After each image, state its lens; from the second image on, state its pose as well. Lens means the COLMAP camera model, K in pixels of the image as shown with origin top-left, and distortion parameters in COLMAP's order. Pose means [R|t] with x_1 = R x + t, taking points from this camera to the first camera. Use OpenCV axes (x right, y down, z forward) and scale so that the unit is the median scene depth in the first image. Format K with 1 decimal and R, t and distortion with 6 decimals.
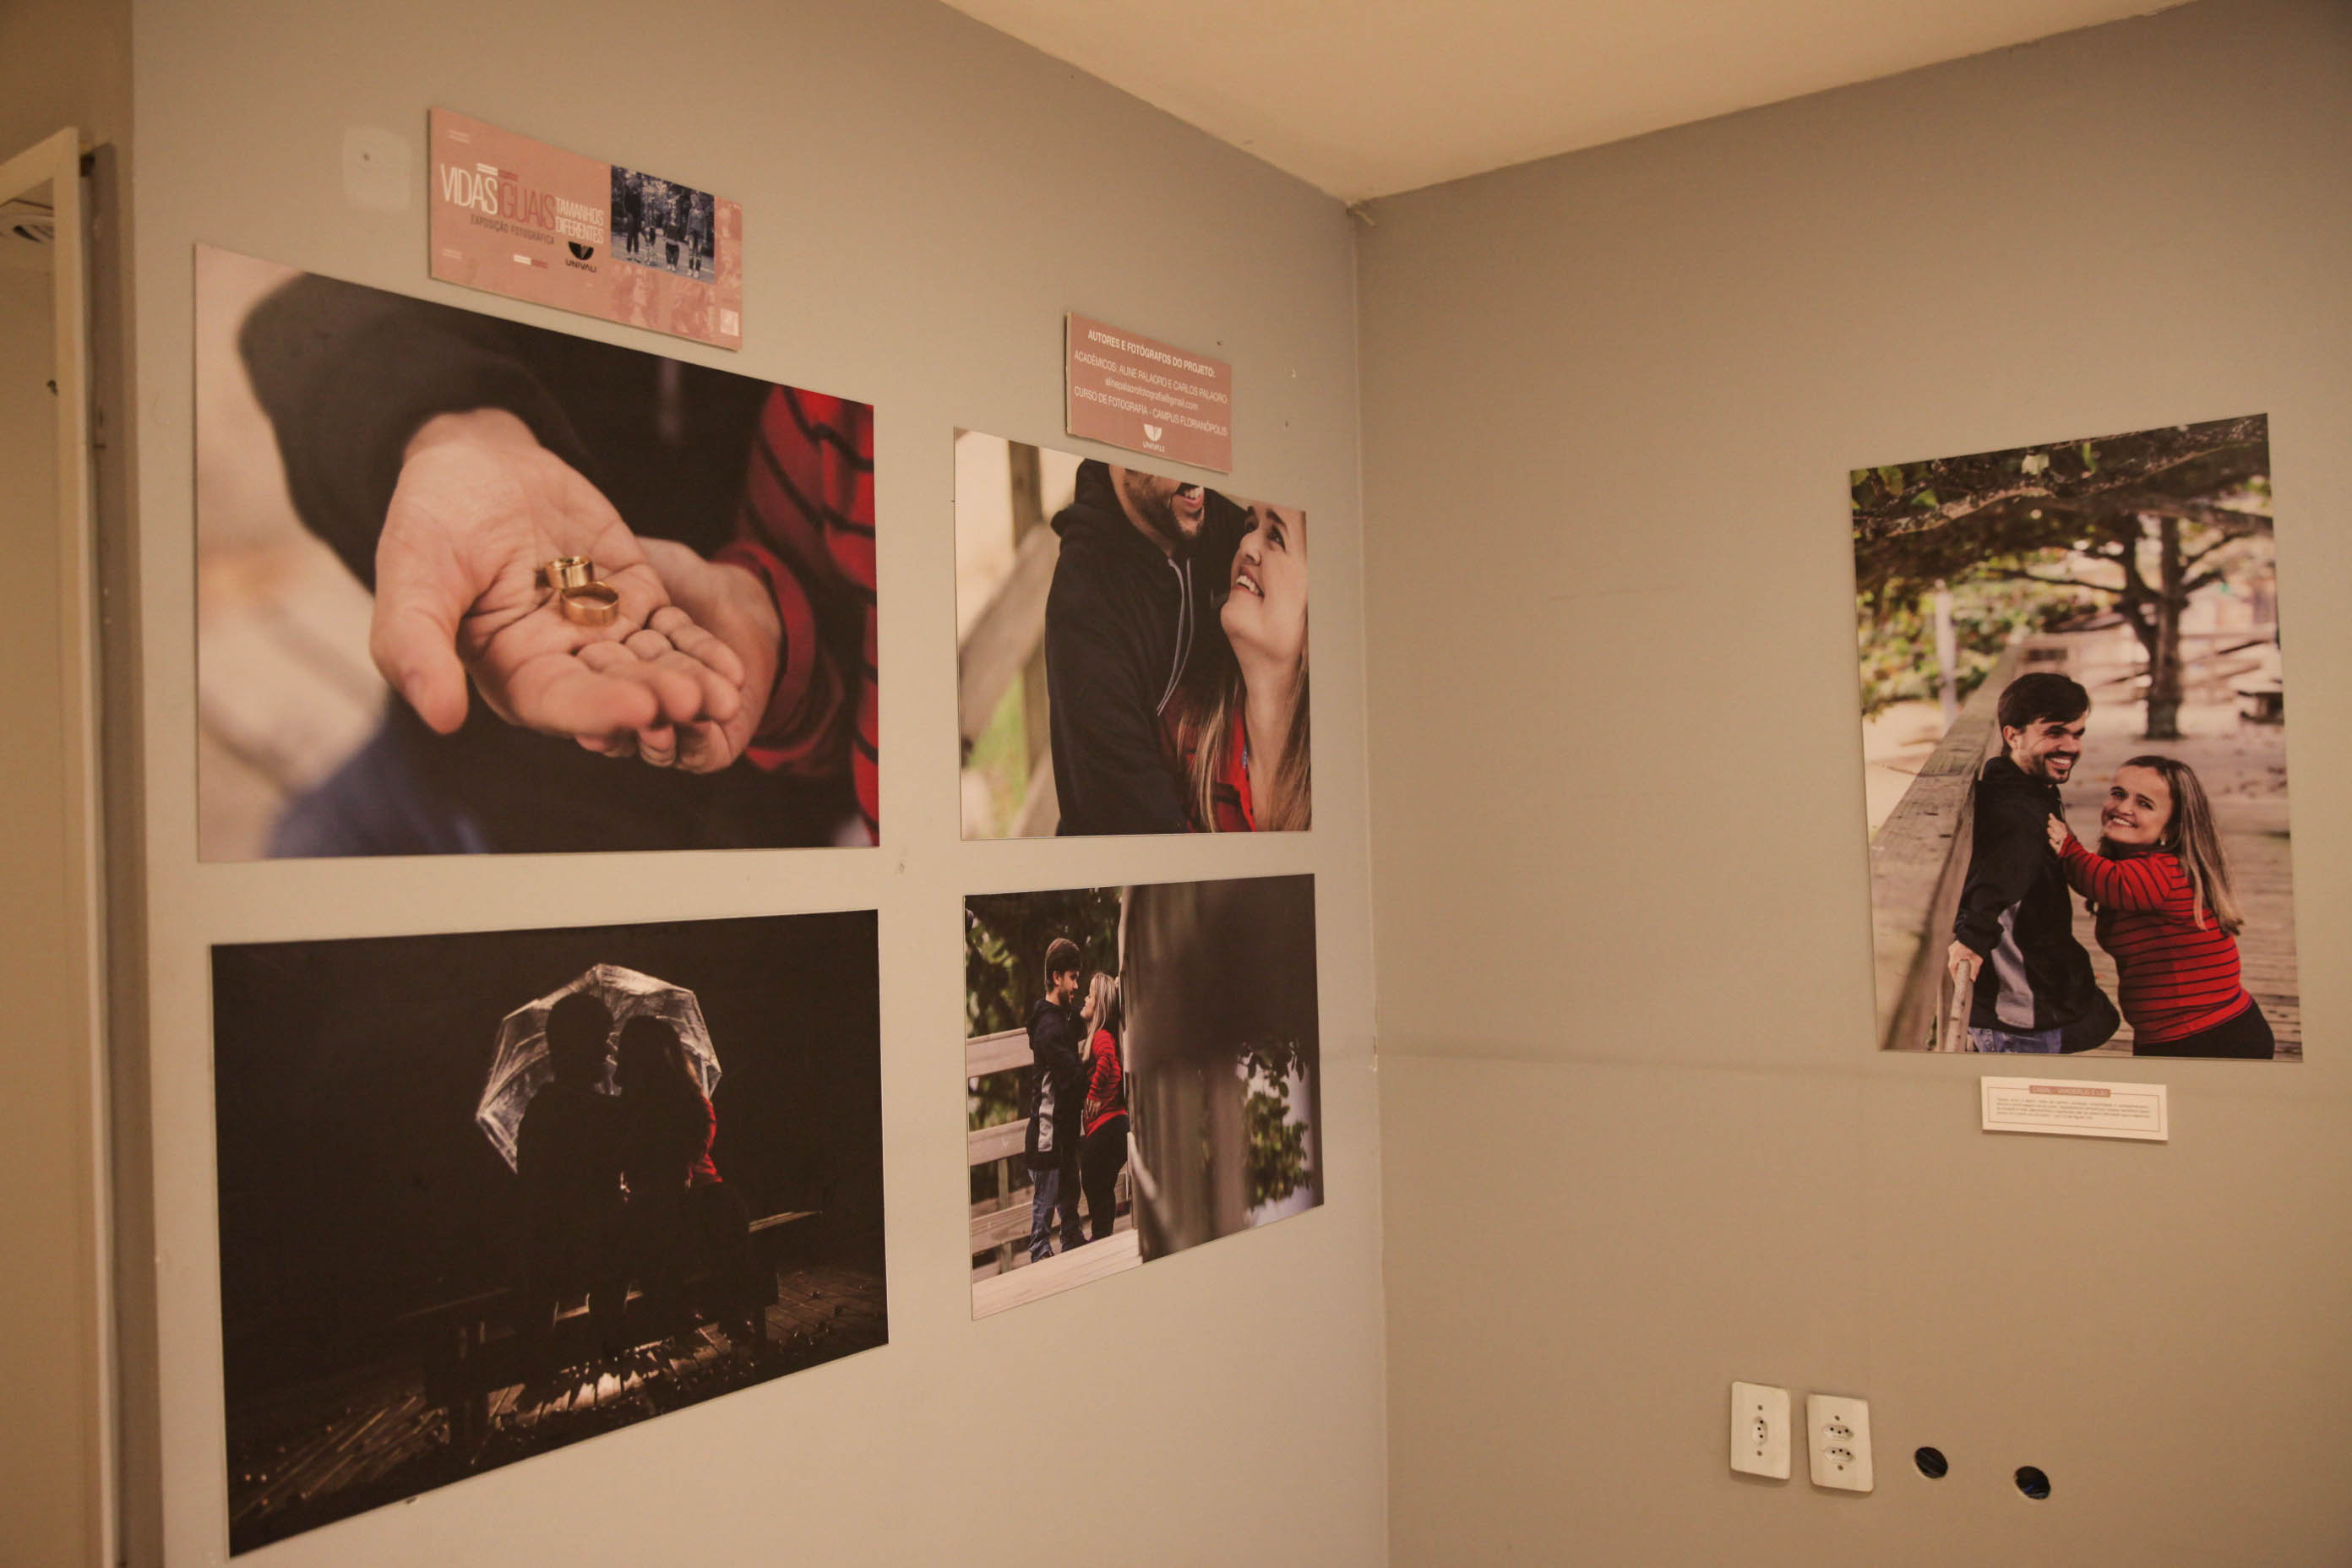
lens RADIAL K [[1979.7, 0, 1172.7], [0, 1979.7, 783.6], [0, 0, 1]] dist [-0.011974, -0.002353]
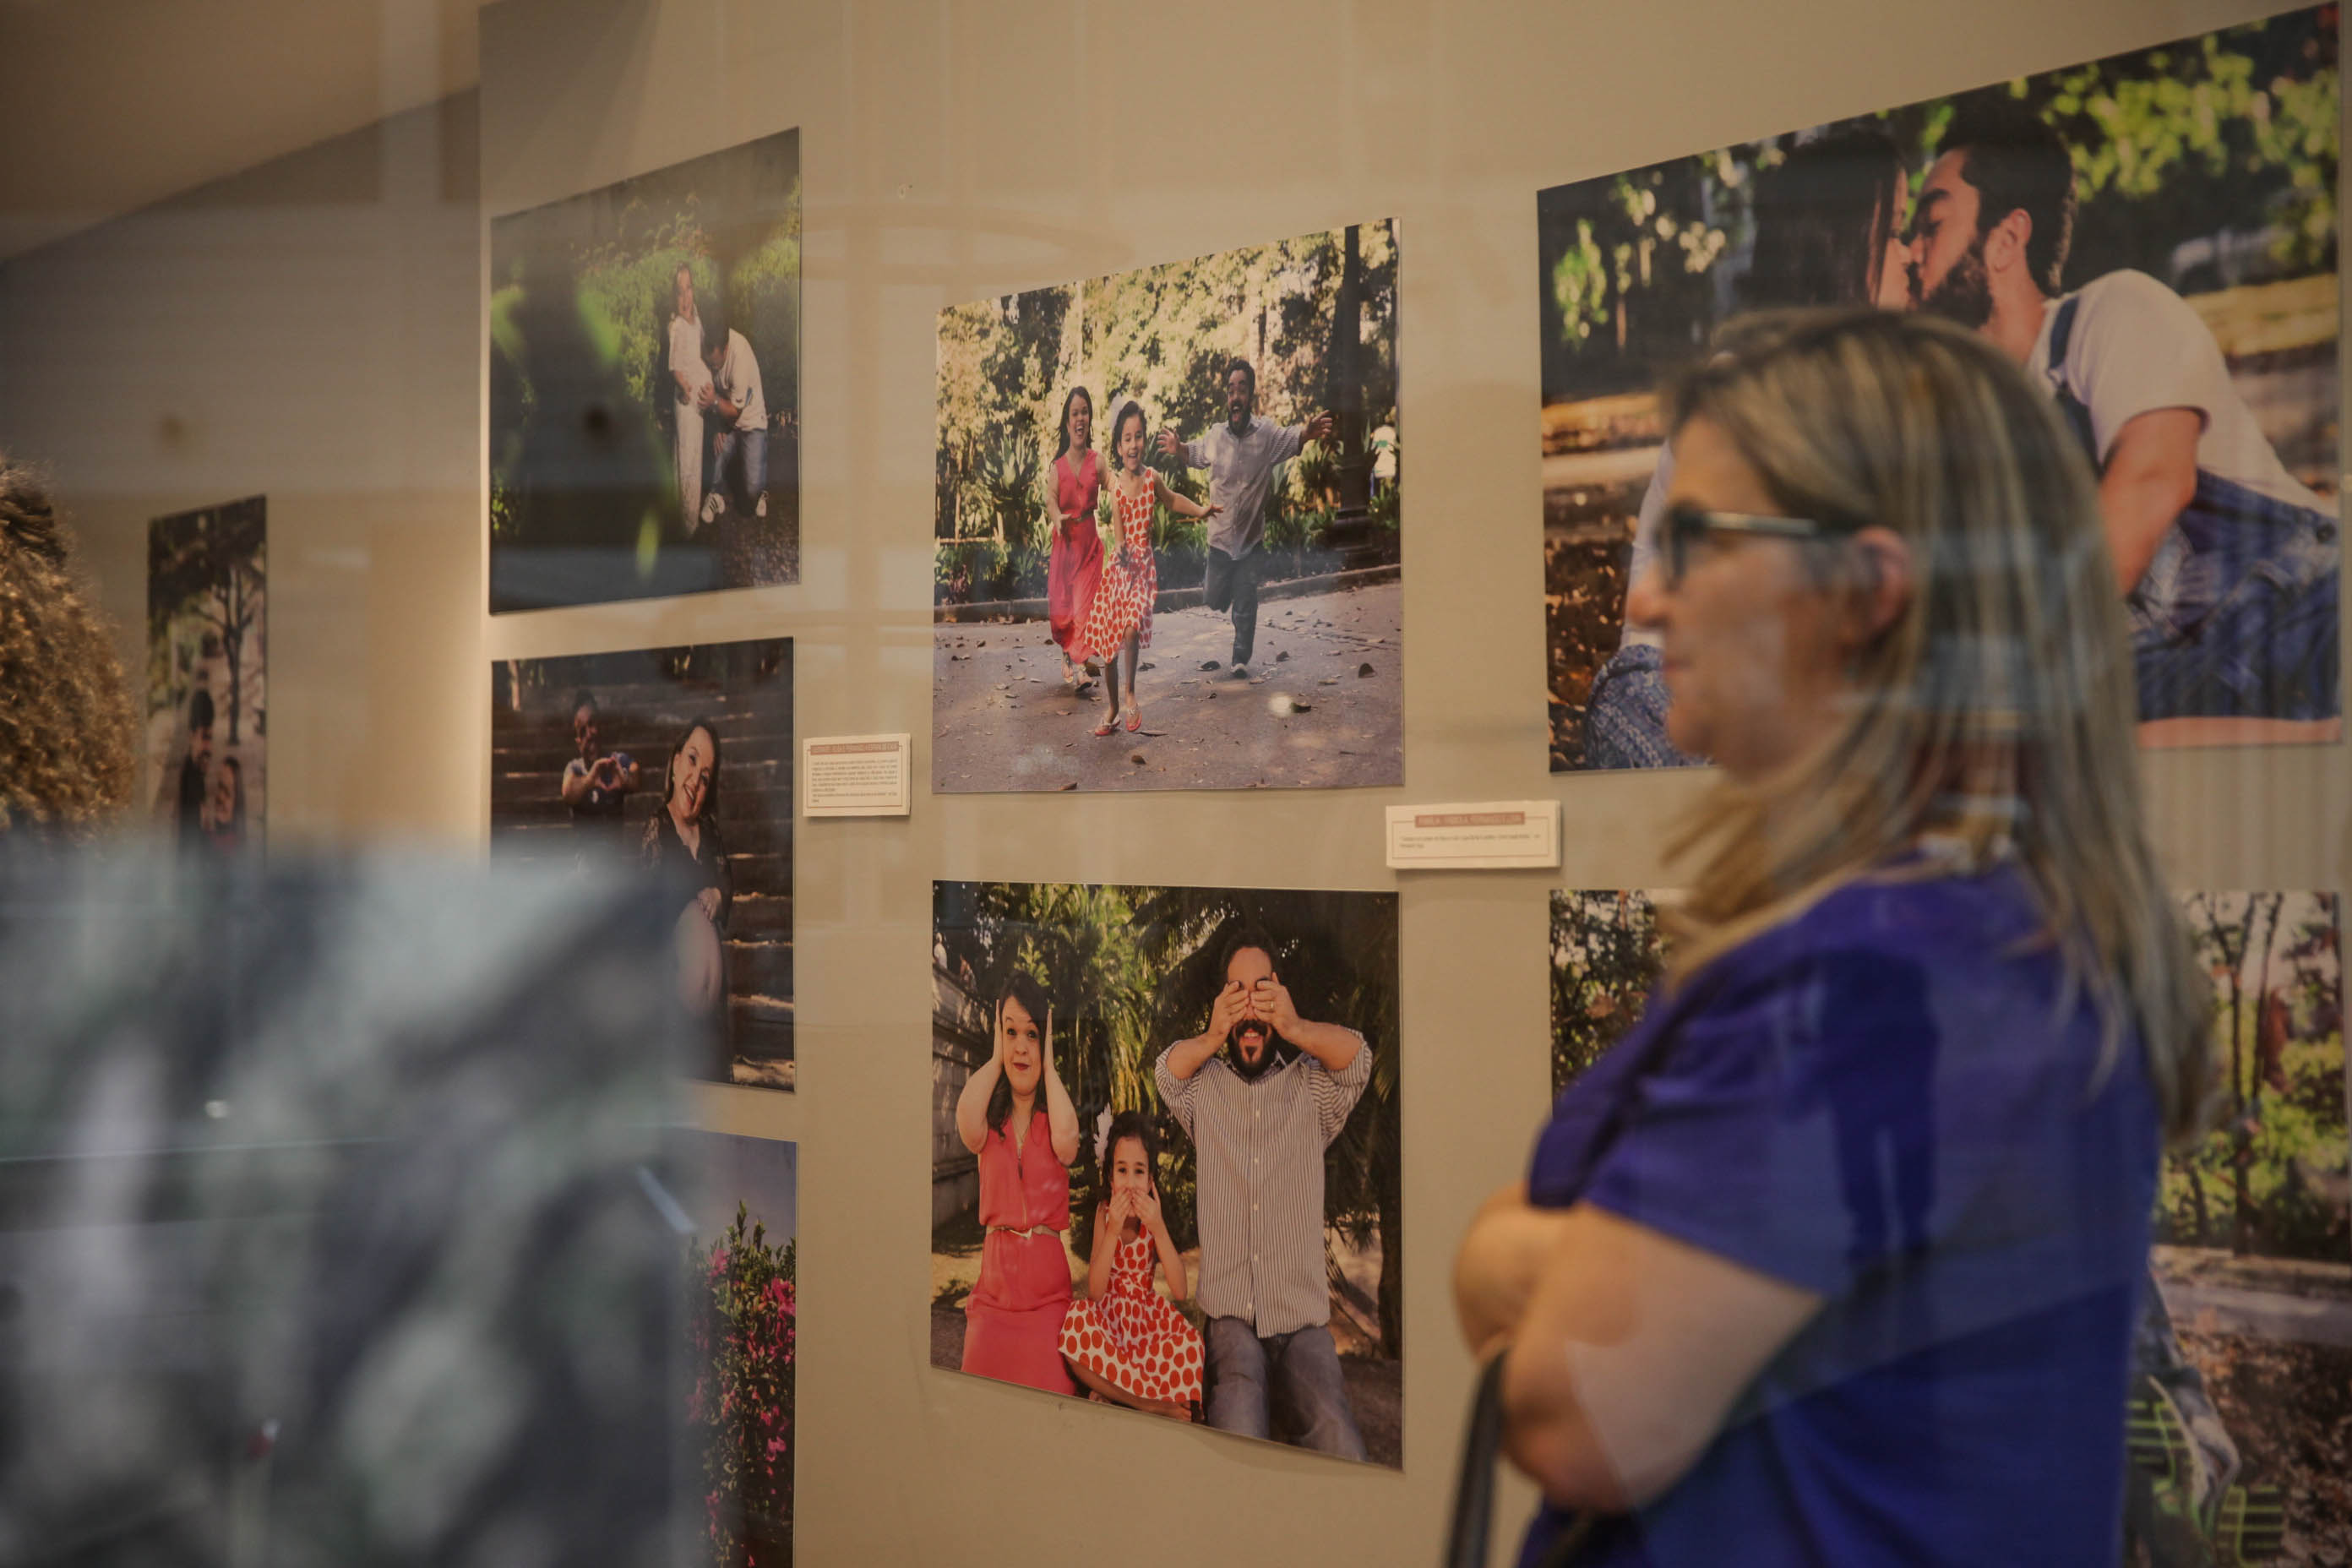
lens RADIAL K [[3802.4, 0, 1084.5], [0, 3802.4, 792.7], [0, 0, 1]] dist [0.128581, 0.000000]
pose [[0.931660, 0.024158, -0.362526, 2.149852], [-0.018646, 0.999651, 0.018695, -0.053360], [0.362852, -0.010658, 0.931786, -1.248489]]
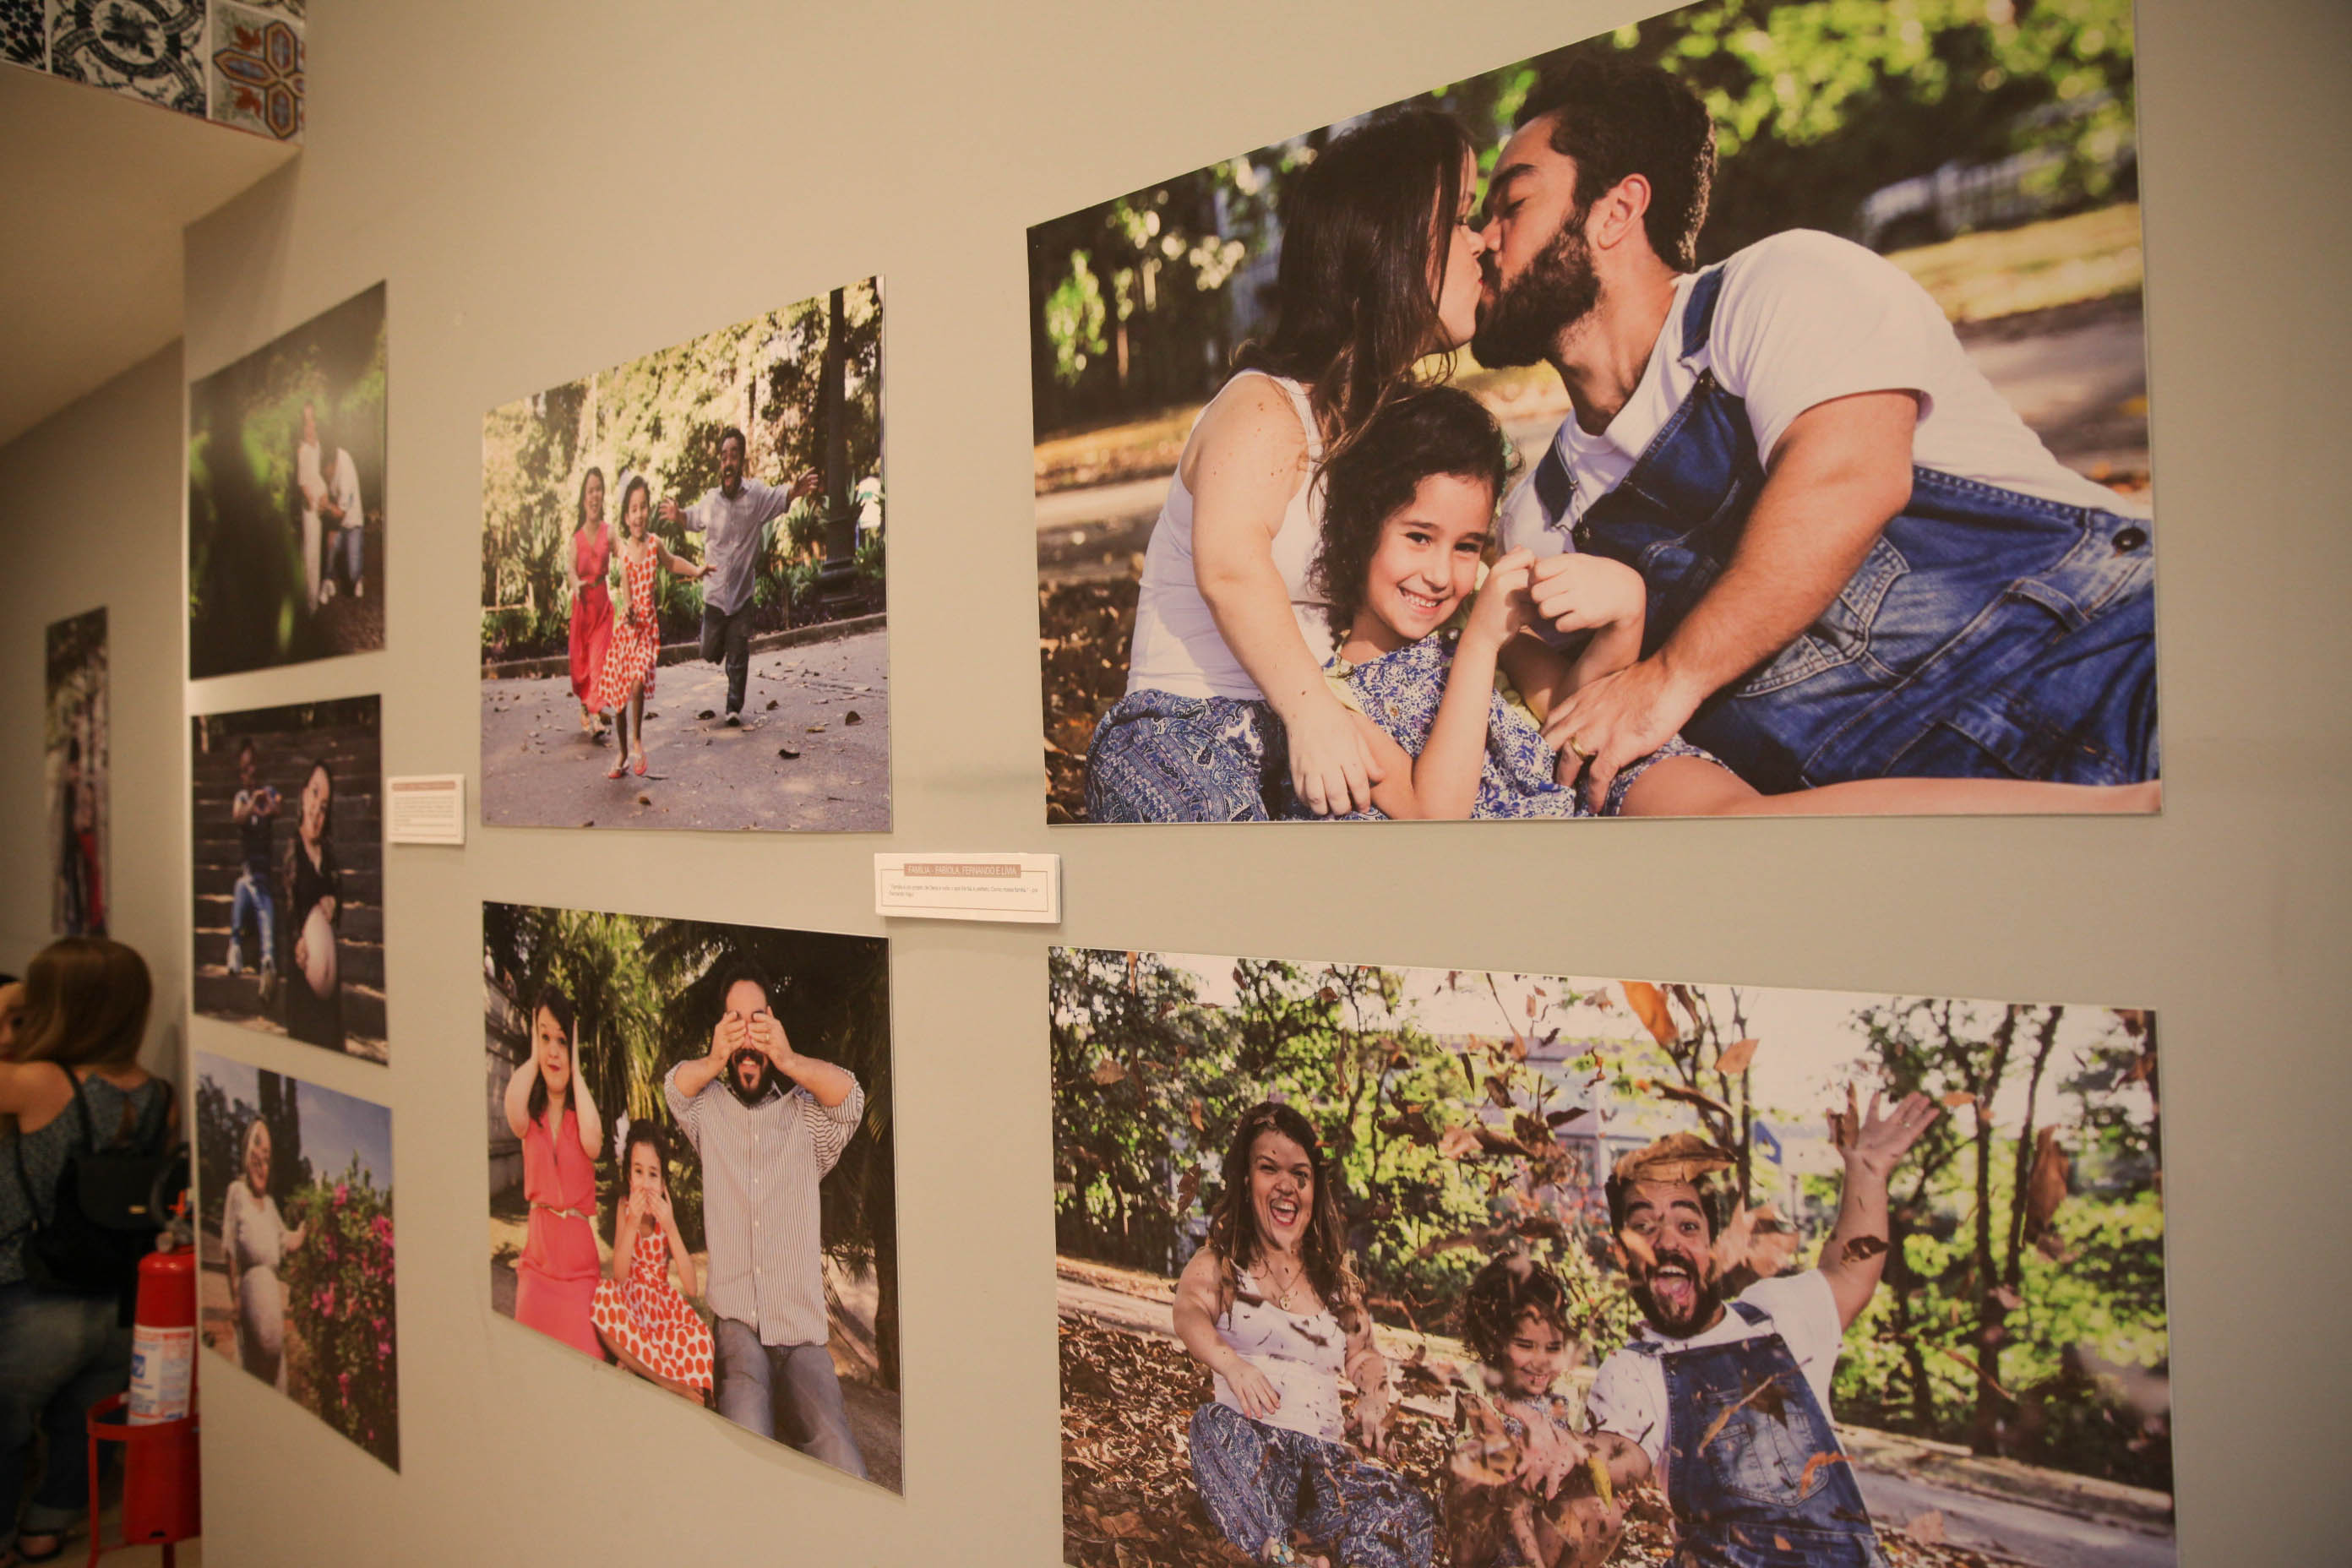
lens RADIAL K [[1612.6, 0, 1170.4], [0, 1612.6, 797.0], [0, 0, 1]] dist [-0.117869, 0.086279]
pose [[0.994630, 0.017004, -0.102084, 1.900471], [-0.014127, 0.999484, 0.028837, -0.064429], [0.102521, -0.027240, 0.994358, -0.435698]]
